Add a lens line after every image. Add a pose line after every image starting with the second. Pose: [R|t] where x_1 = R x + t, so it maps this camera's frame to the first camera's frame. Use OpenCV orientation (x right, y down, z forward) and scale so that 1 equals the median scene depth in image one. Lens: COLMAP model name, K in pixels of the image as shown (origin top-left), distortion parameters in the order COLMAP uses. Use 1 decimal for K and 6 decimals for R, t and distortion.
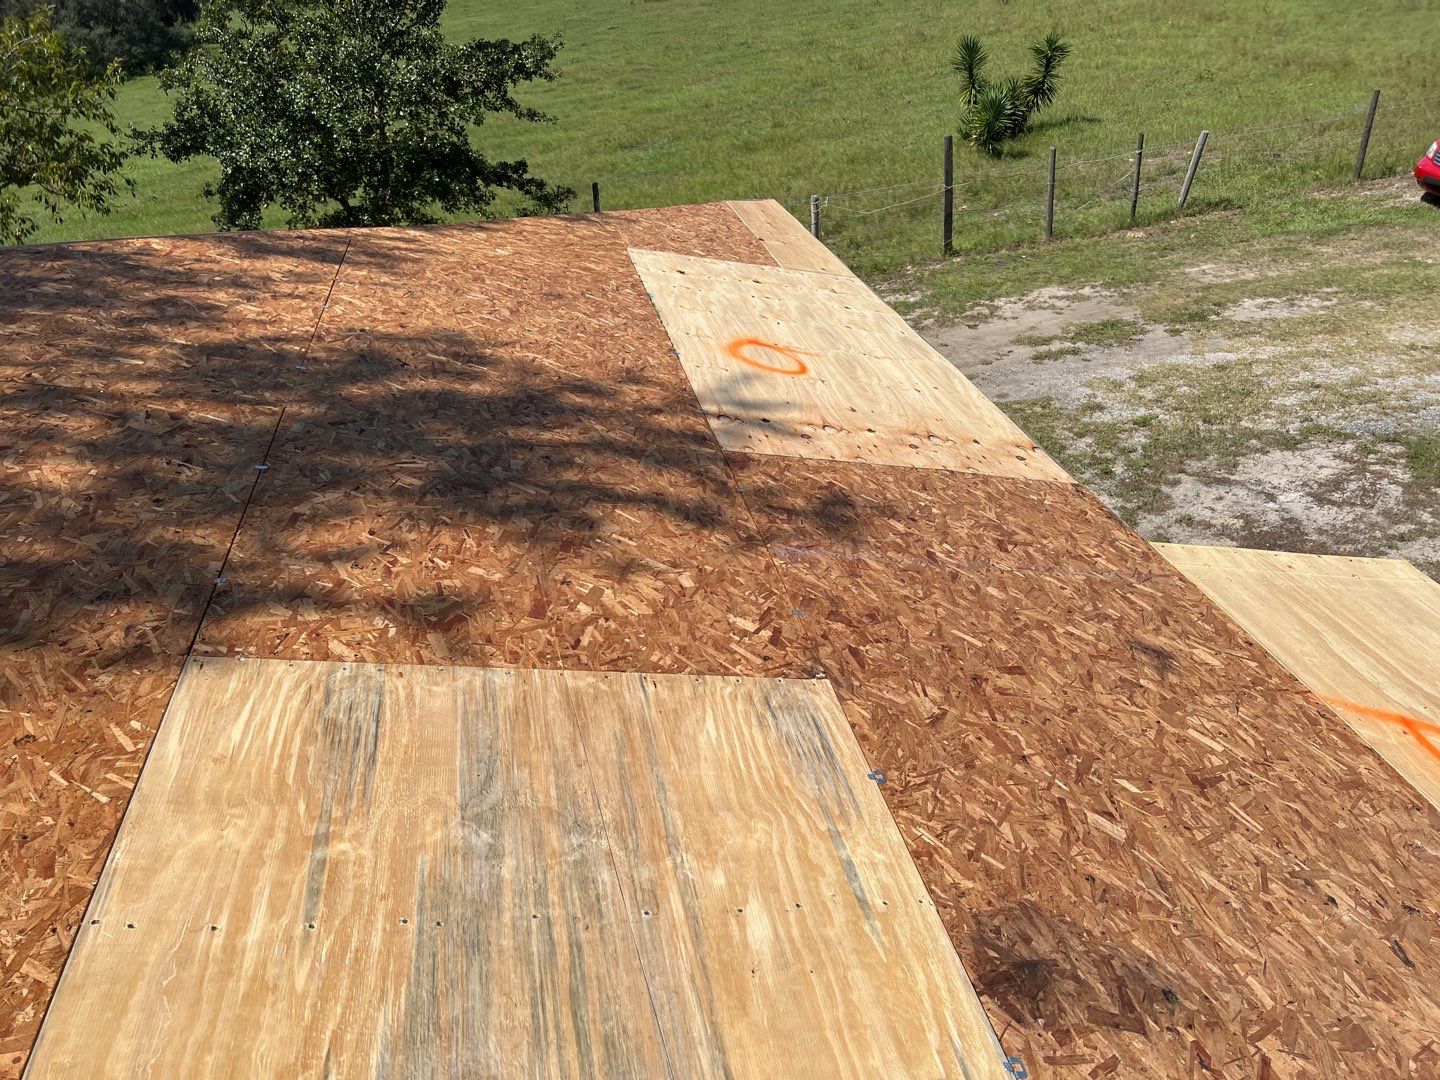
lens RADIAL K [[1106.0, 0, 705.2], [0, 1106.0, 543.6], [0, 0, 1]] dist [0.079399, -0.091892]
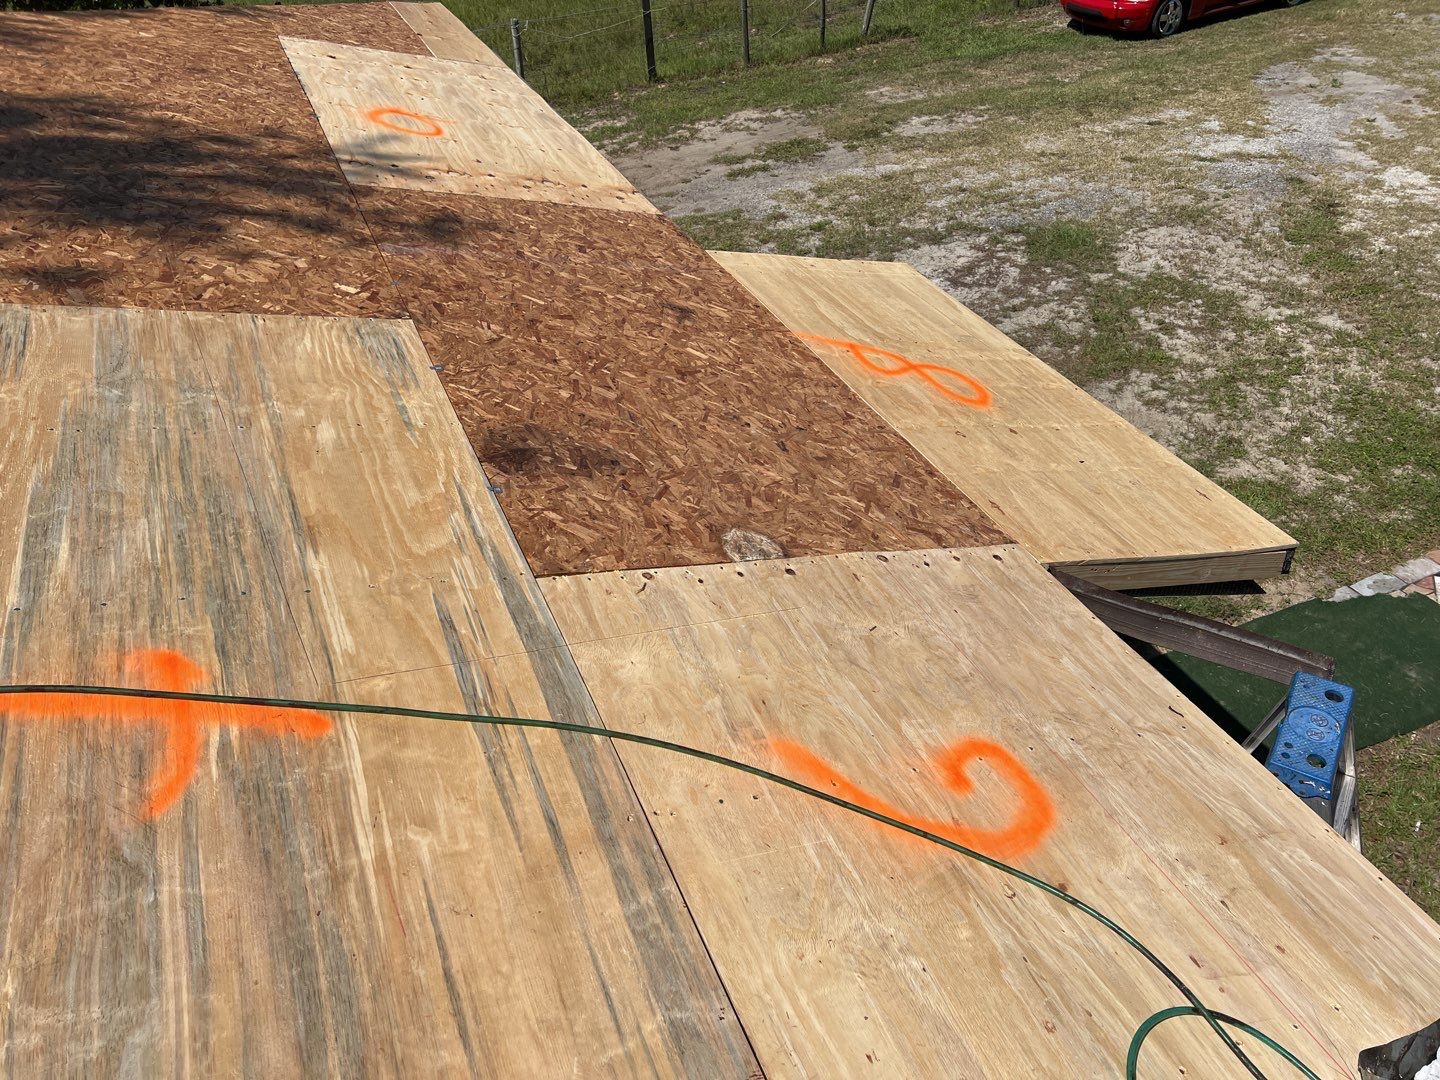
lens RADIAL K [[1131.4, 0, 722.0], [0, 1131.4, 522.6], [0, 0, 1]] dist [0.066640, -0.087035]
pose [[0.974332, -0.089487, 0.206567, 0.077488], [0.069354, 0.992288, 0.102739, 0.113562], [-0.214168, -0.085776, 0.973023, -0.188542]]
